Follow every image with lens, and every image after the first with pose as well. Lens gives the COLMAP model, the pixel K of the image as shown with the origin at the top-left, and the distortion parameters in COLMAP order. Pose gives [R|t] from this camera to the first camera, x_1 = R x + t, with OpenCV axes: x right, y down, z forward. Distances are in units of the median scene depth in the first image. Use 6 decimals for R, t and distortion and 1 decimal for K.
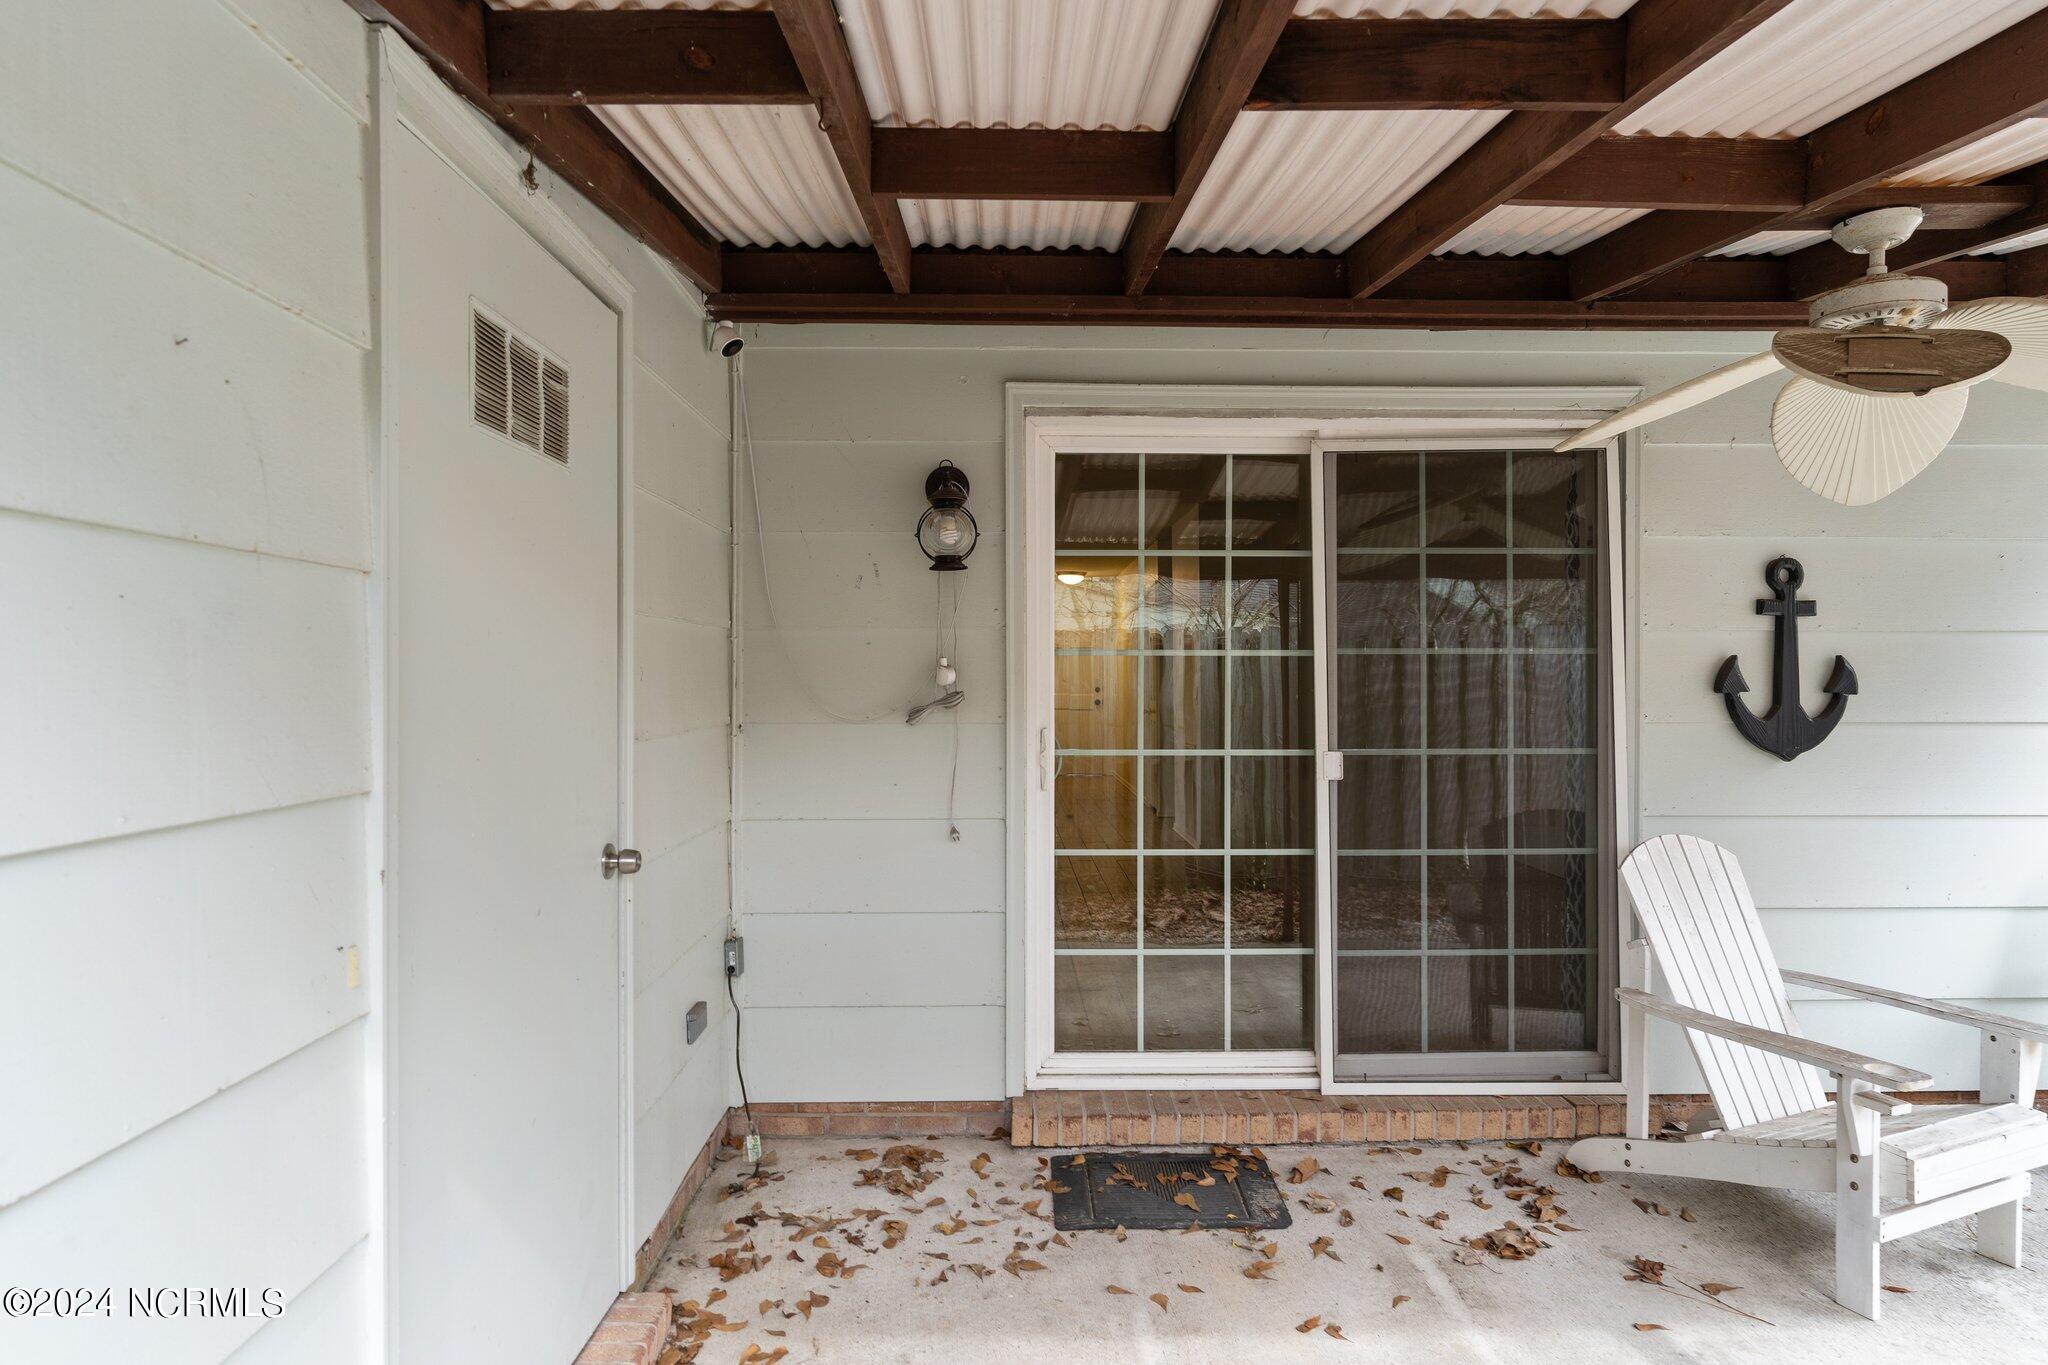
lens RADIAL K [[1199.2, 0, 1024.0], [0, 1199.2, 682.5], [0, 0, 1]] dist [-0.000315, 0.001011]
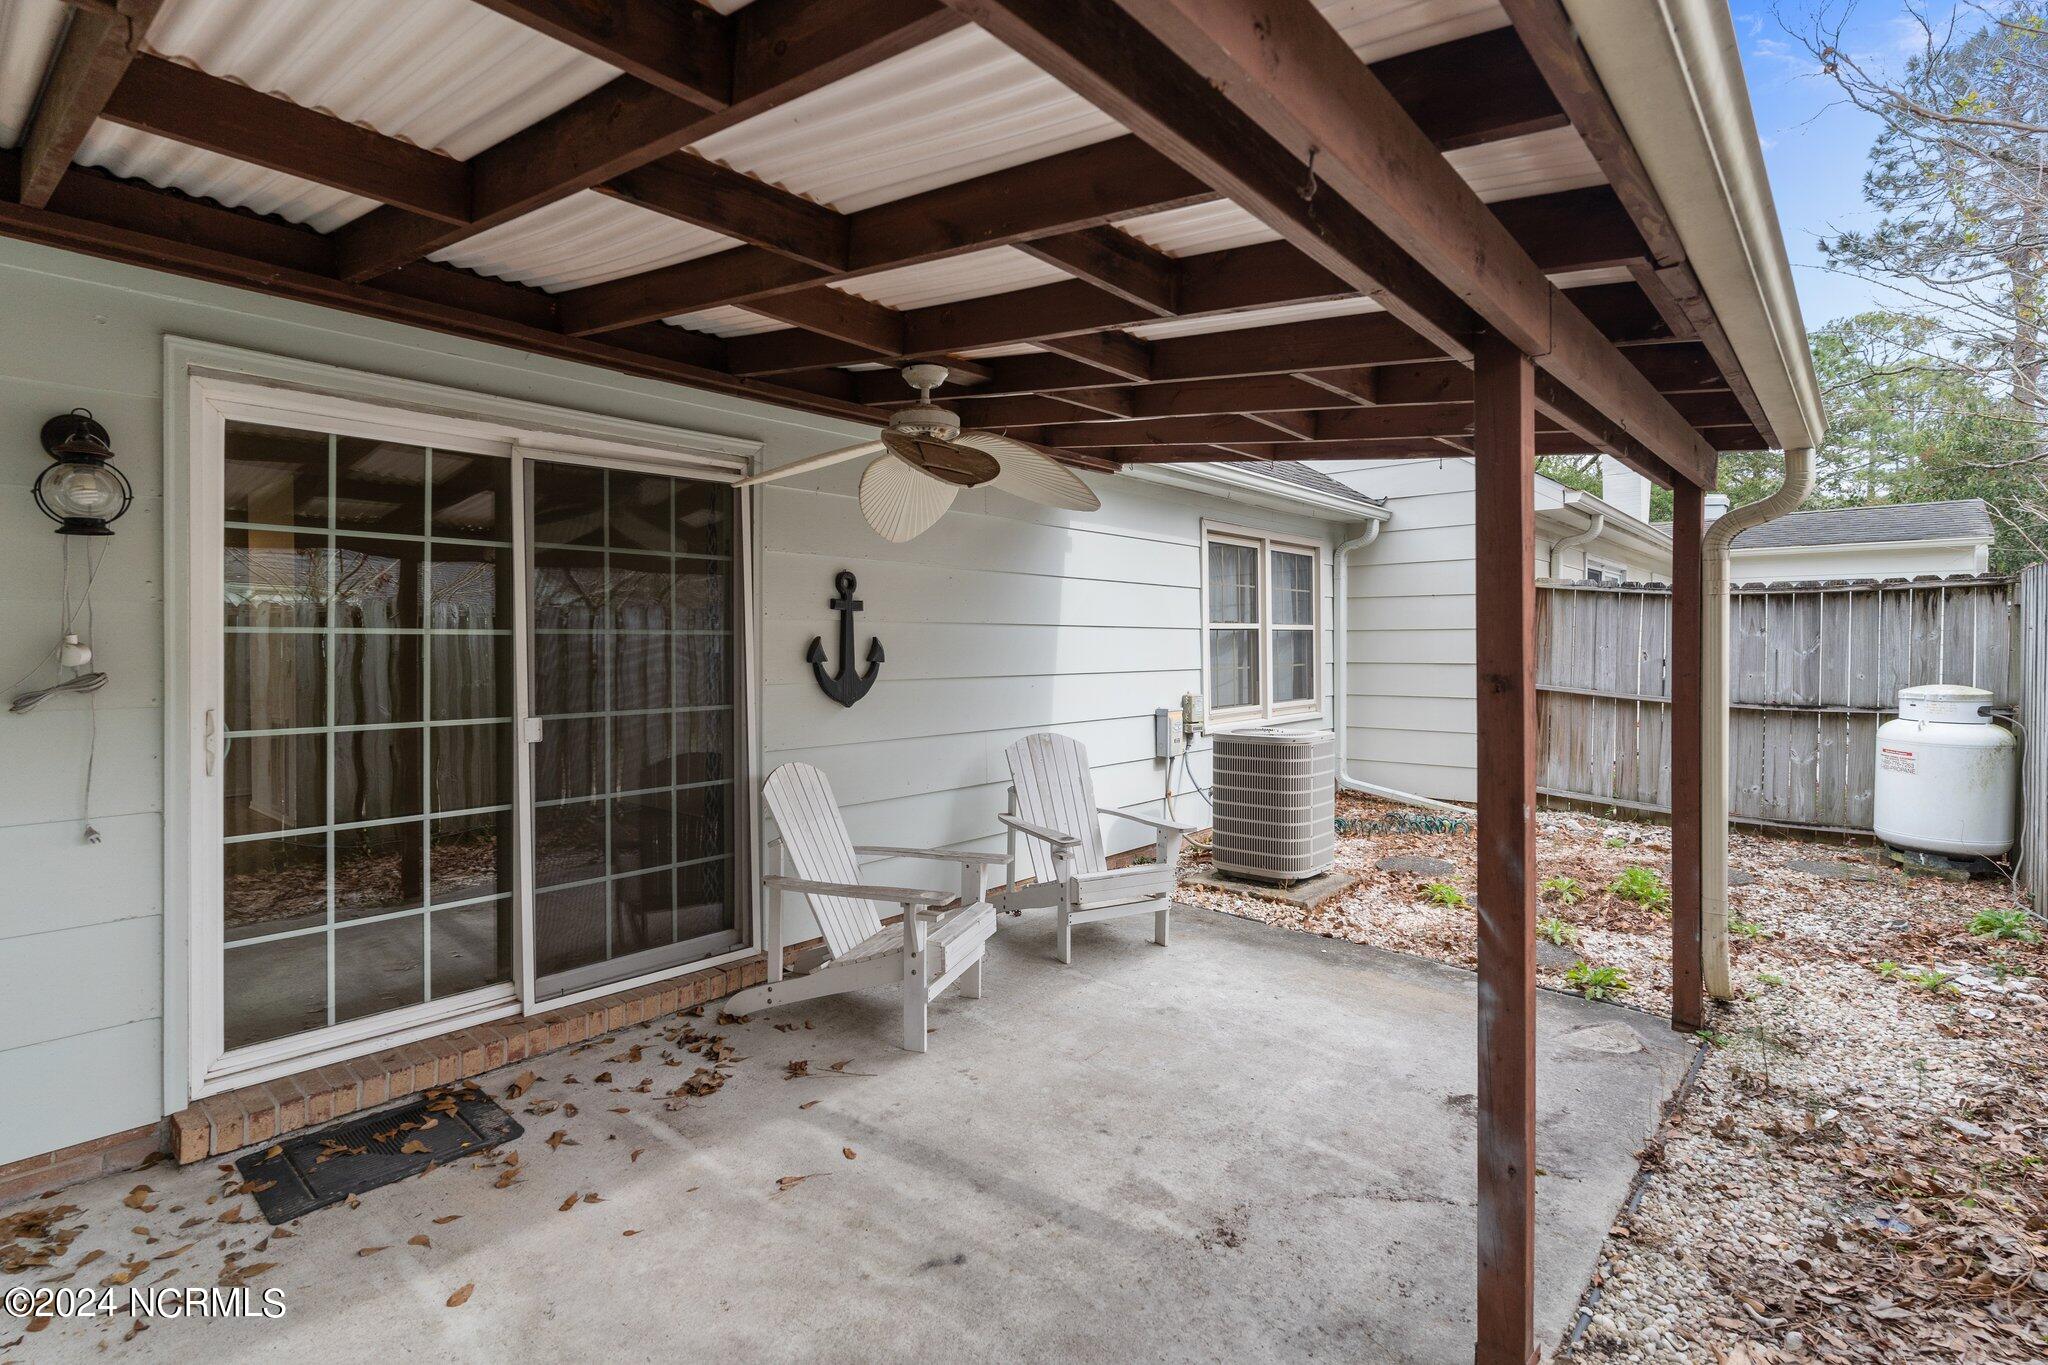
lens RADIAL K [[995.9, 0, 1023.0], [0, 995.9, 648.7], [0, 0, 1]] dist [0.002529, -0.000098]
pose [[0.669254, -0.003792, 0.743024, -0.147225], [0.005724, 0.999984, -0.000052, -0.006654], [-0.743011, 0.004287, 0.669265, 0.004466]]
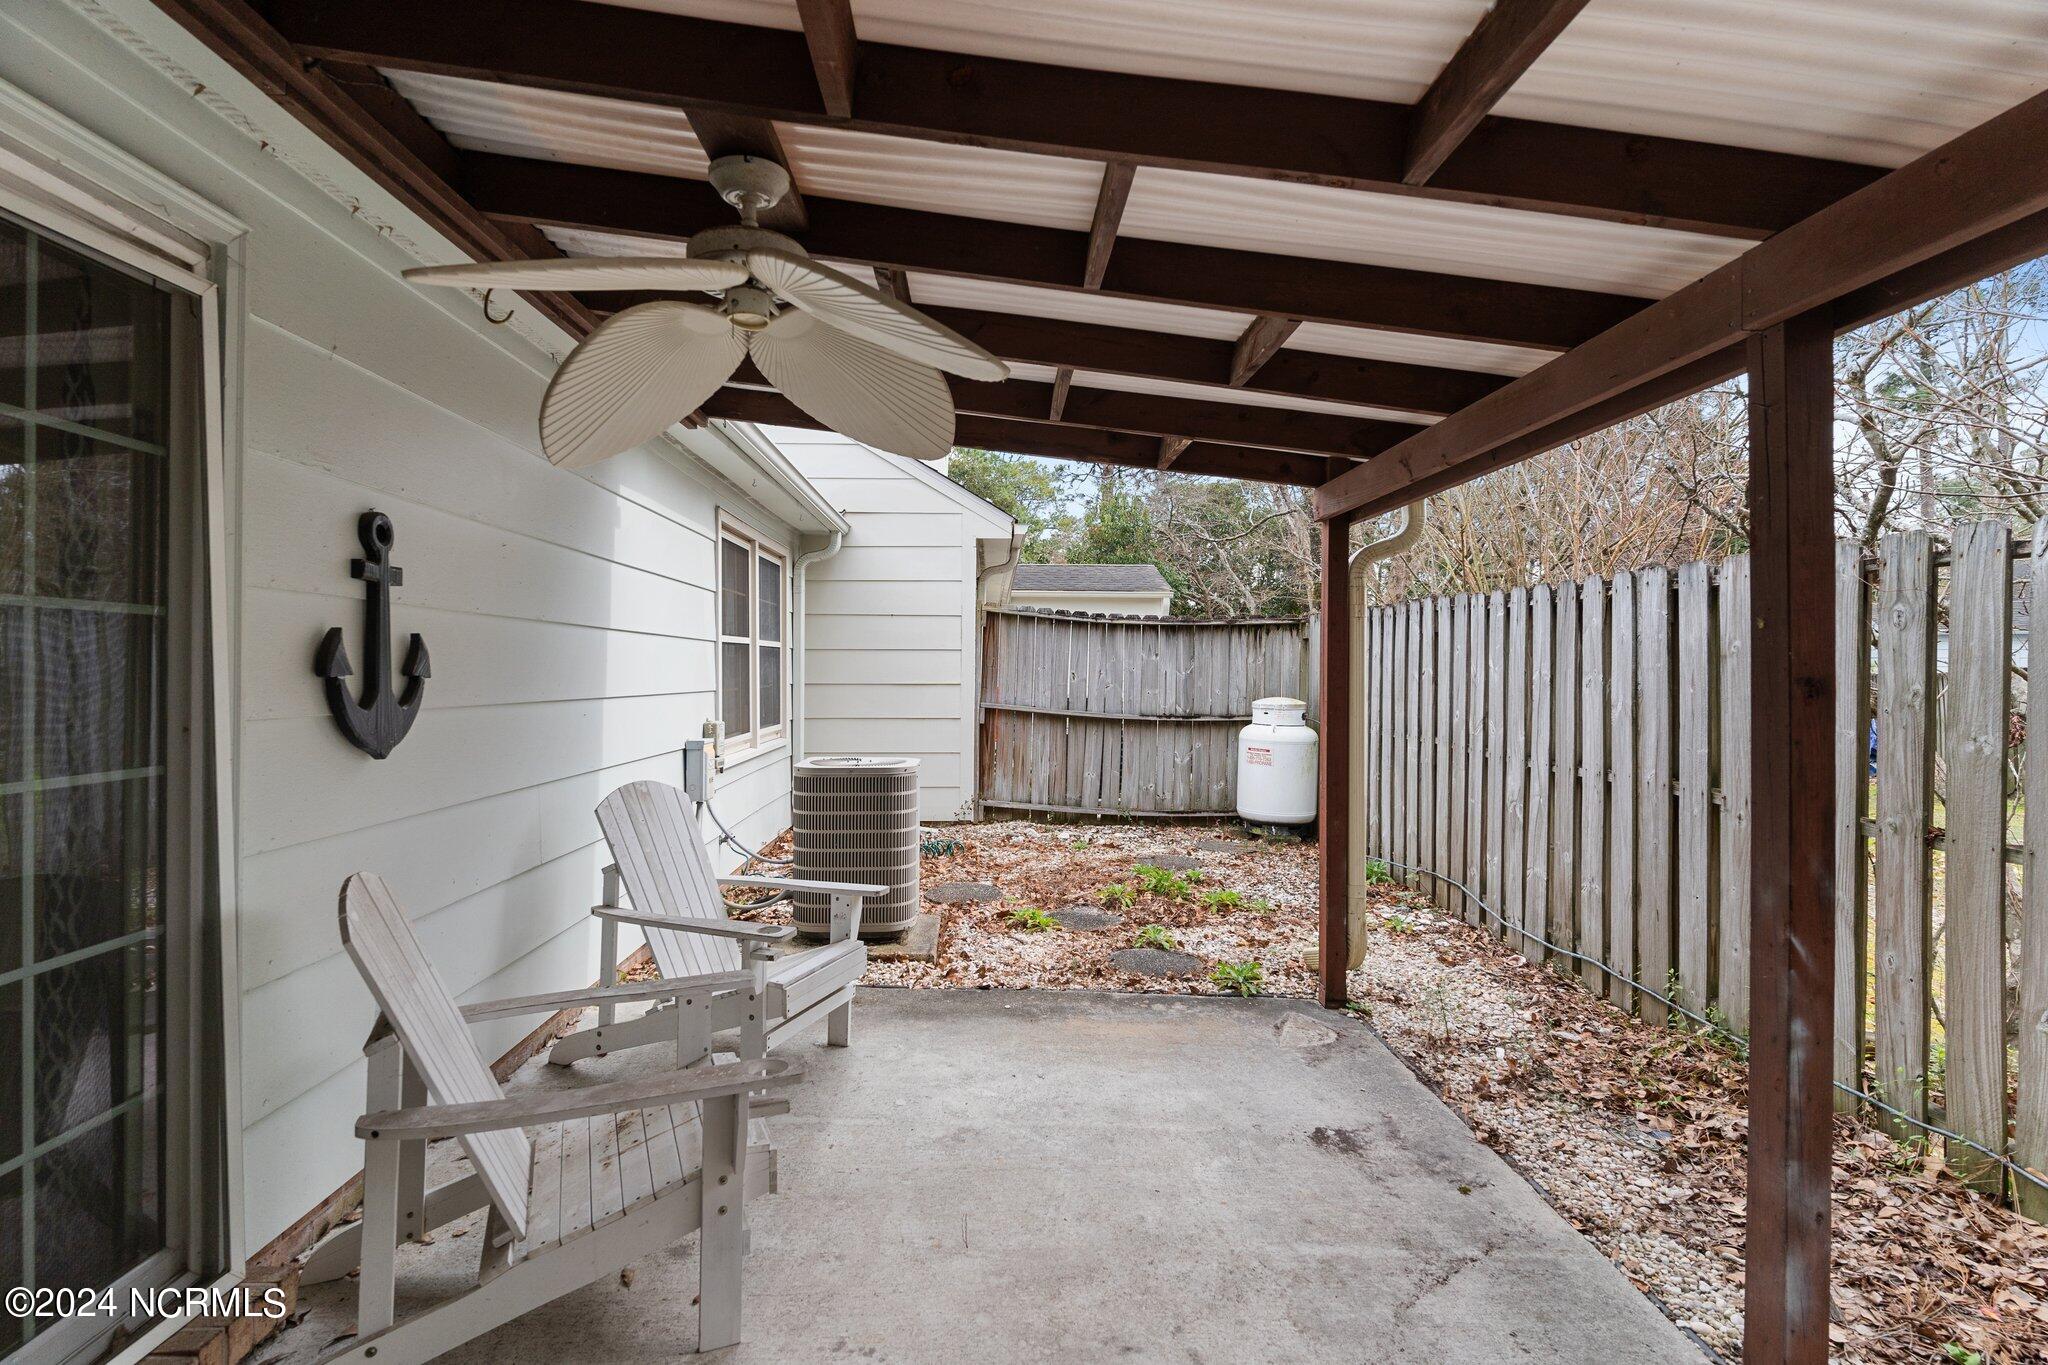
lens RADIAL K [[984.9, 0, 1019.7], [0, 984.9, 674.4], [0, 0, 1]] dist [0.001756, -0.000595]
pose [[-0.014813, -0.002419, 0.999887, -0.050628], [0.000772, 0.999997, 0.002431, 0.006106], [-0.999890, 0.000808, -0.014811, 0.590018]]
